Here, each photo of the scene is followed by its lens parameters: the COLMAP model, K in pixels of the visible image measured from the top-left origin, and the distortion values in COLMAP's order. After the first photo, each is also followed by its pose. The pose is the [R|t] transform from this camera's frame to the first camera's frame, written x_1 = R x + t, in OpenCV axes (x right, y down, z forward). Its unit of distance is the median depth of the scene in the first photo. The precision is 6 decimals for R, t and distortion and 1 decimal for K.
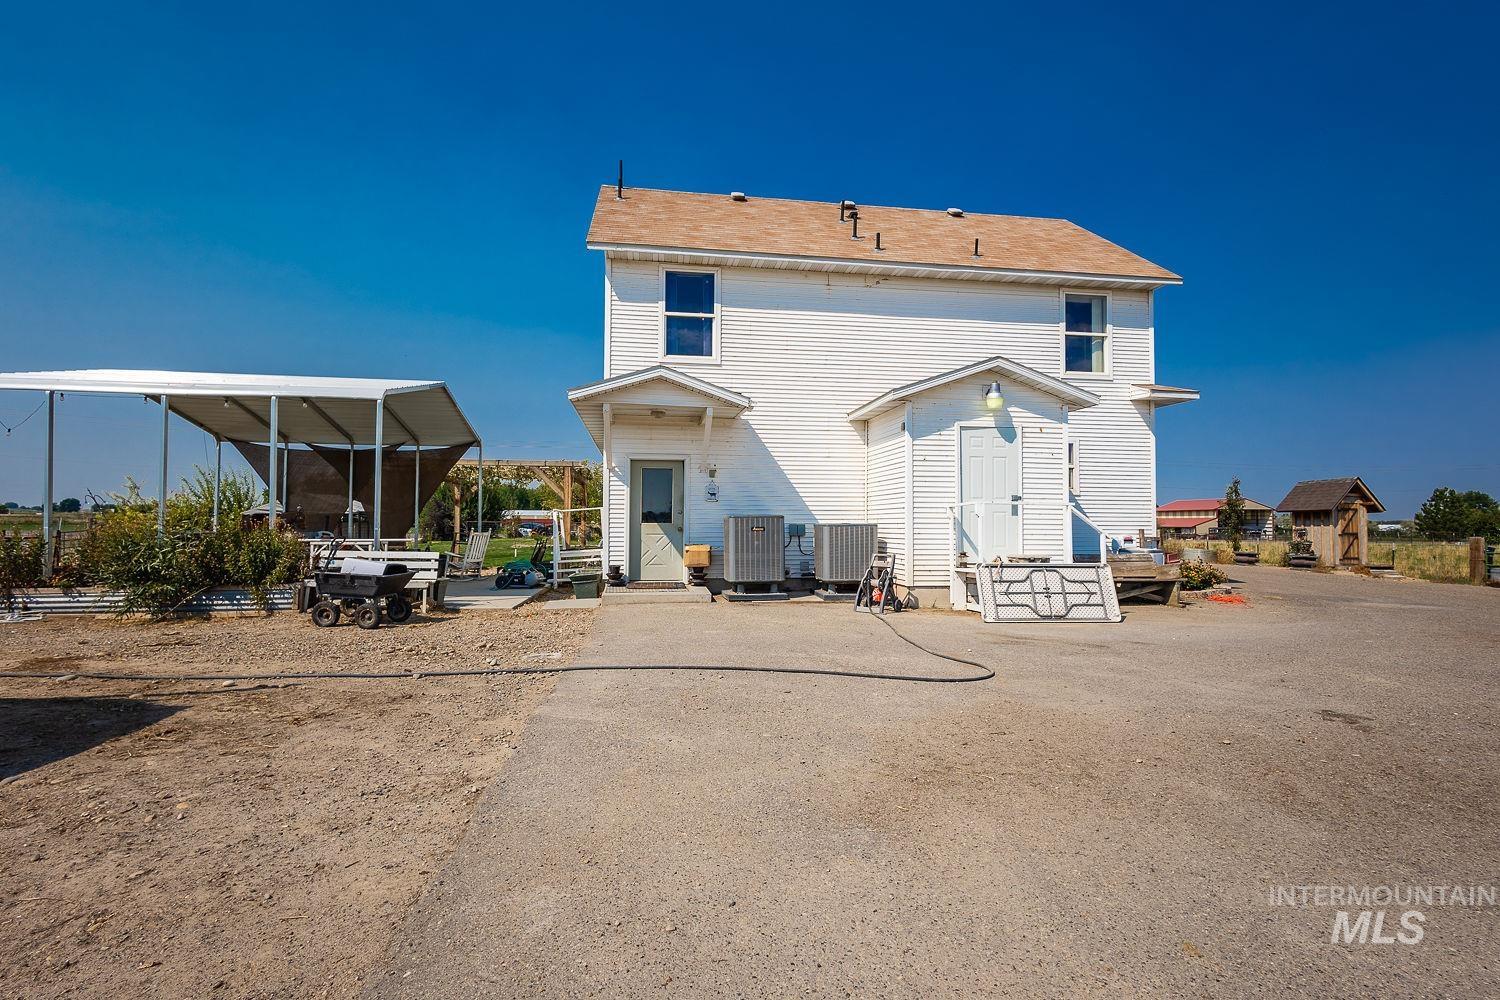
lens RADIAL K [[697.9, 0, 747.2], [0, 697.9, 501.0], [0, 0, 1]] dist [0.003489, -0.000044]
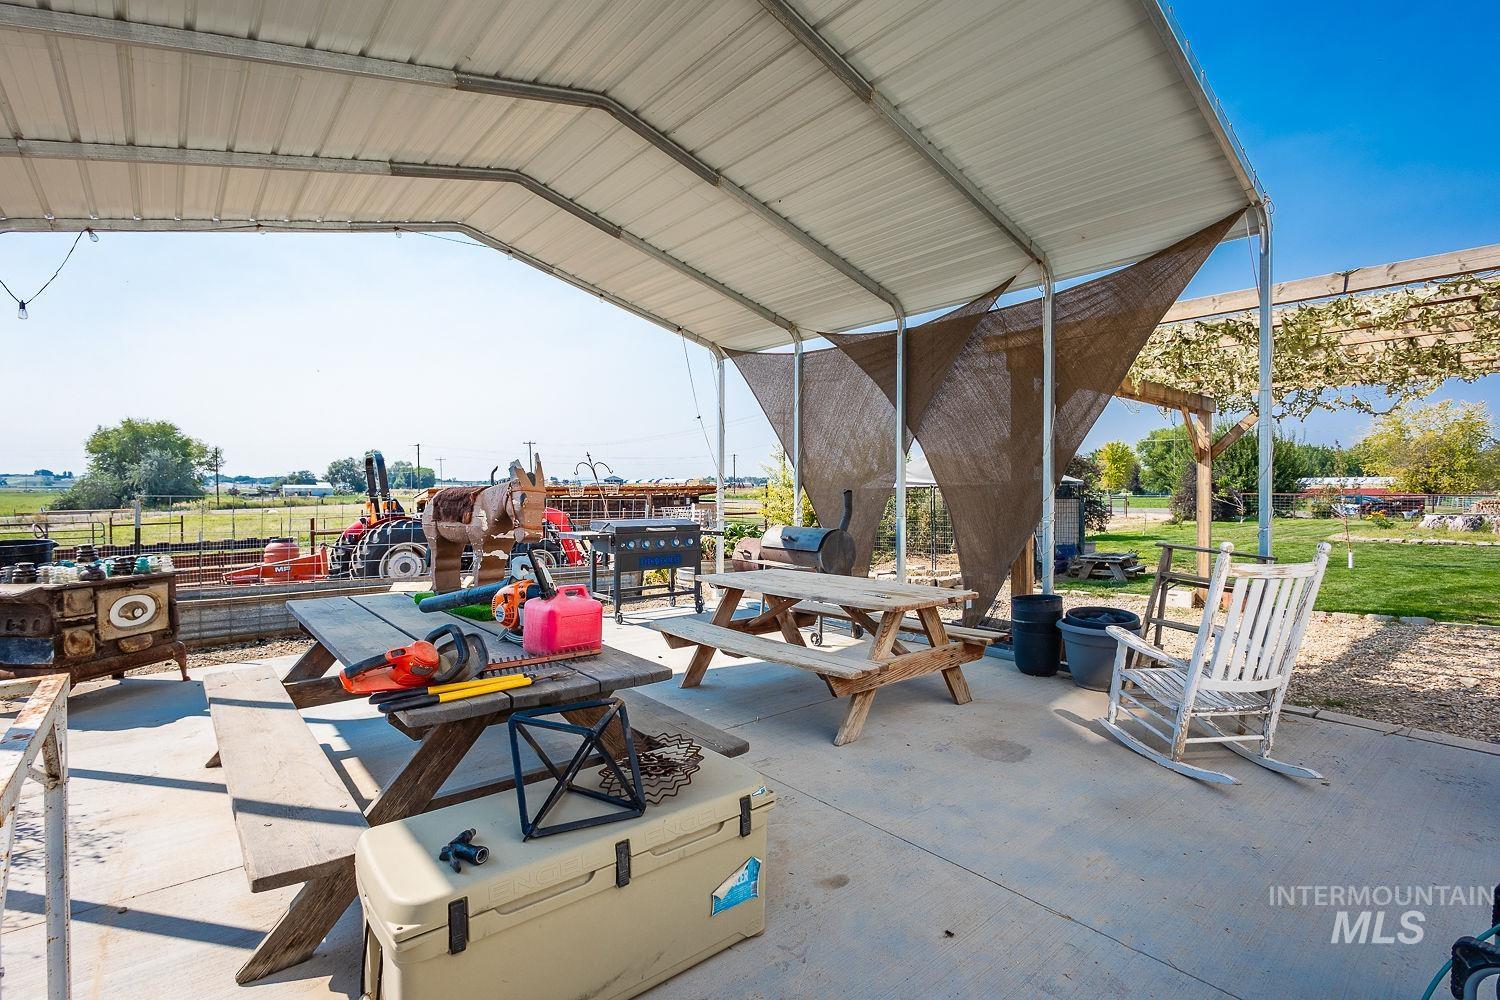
lens RADIAL K [[697.9, 0, 747.2], [0, 697.9, 501.0], [0, 0, 1]] dist [0.003489, -0.000044]
pose [[0.536993, 0.007583, -0.843552, -0.265891], [0.027240, 0.999282, 0.026323, 0.013541], [0.843147, -0.037114, 0.536401, 0.697118]]
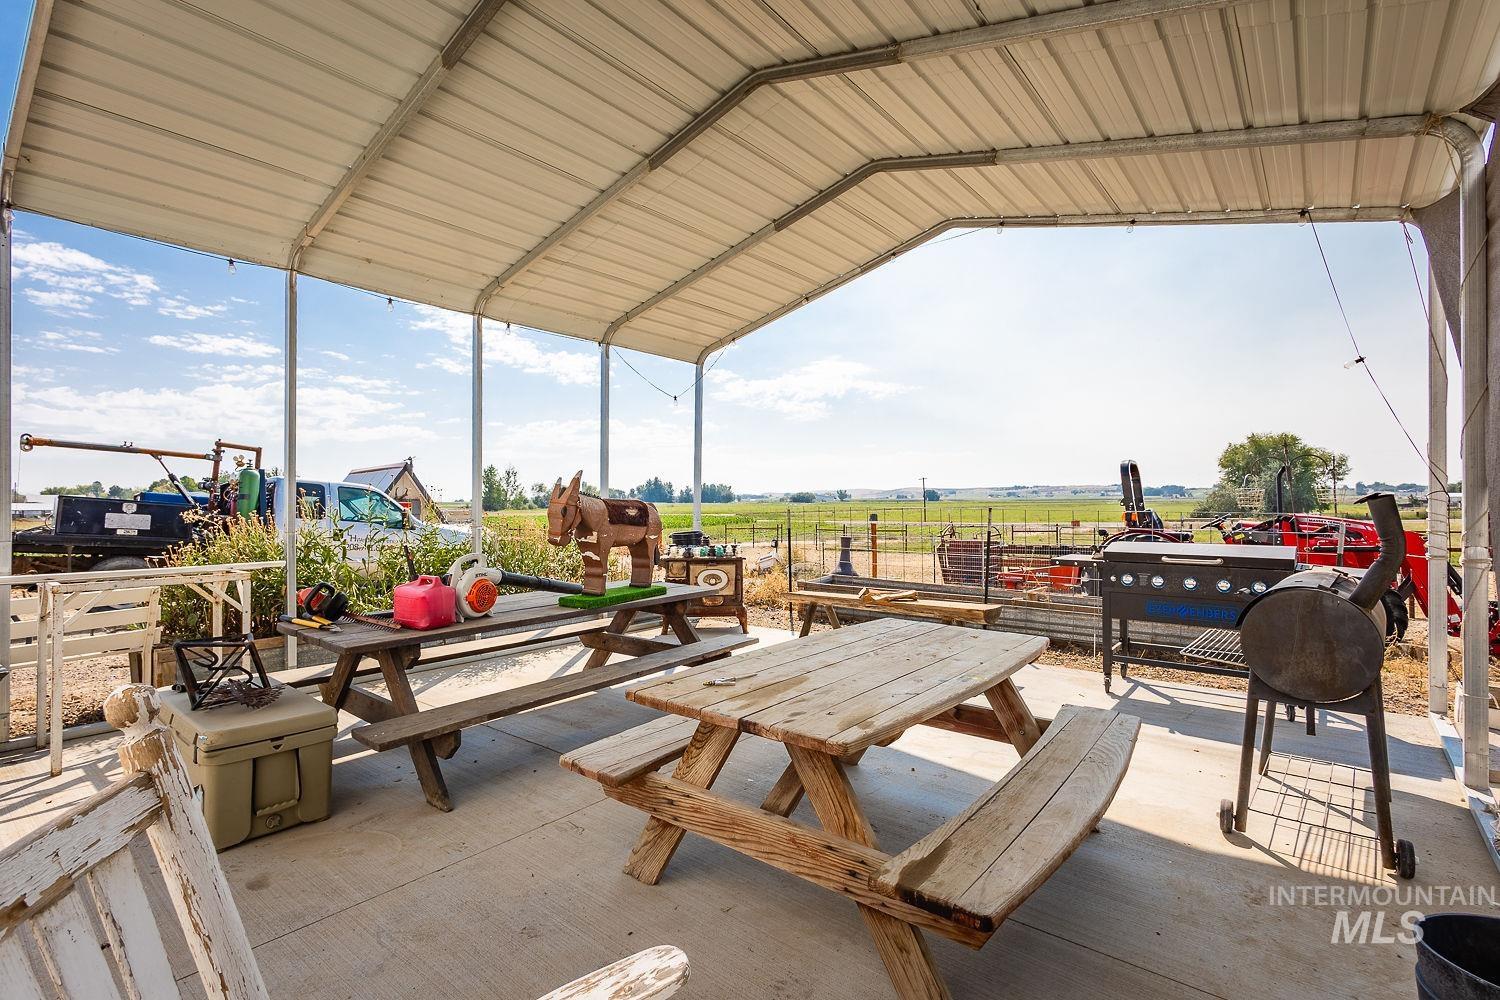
lens RADIAL K [[697.9, 0, 747.2], [0, 697.9, 501.0], [0, 0, 1]] dist [0.003489, -0.000044]
pose [[-0.735121, -0.003479, -0.677927, -0.389504], [0.022387, 0.999317, -0.029405, 0.025874], [0.677567, -0.036793, -0.734541, 1.086352]]
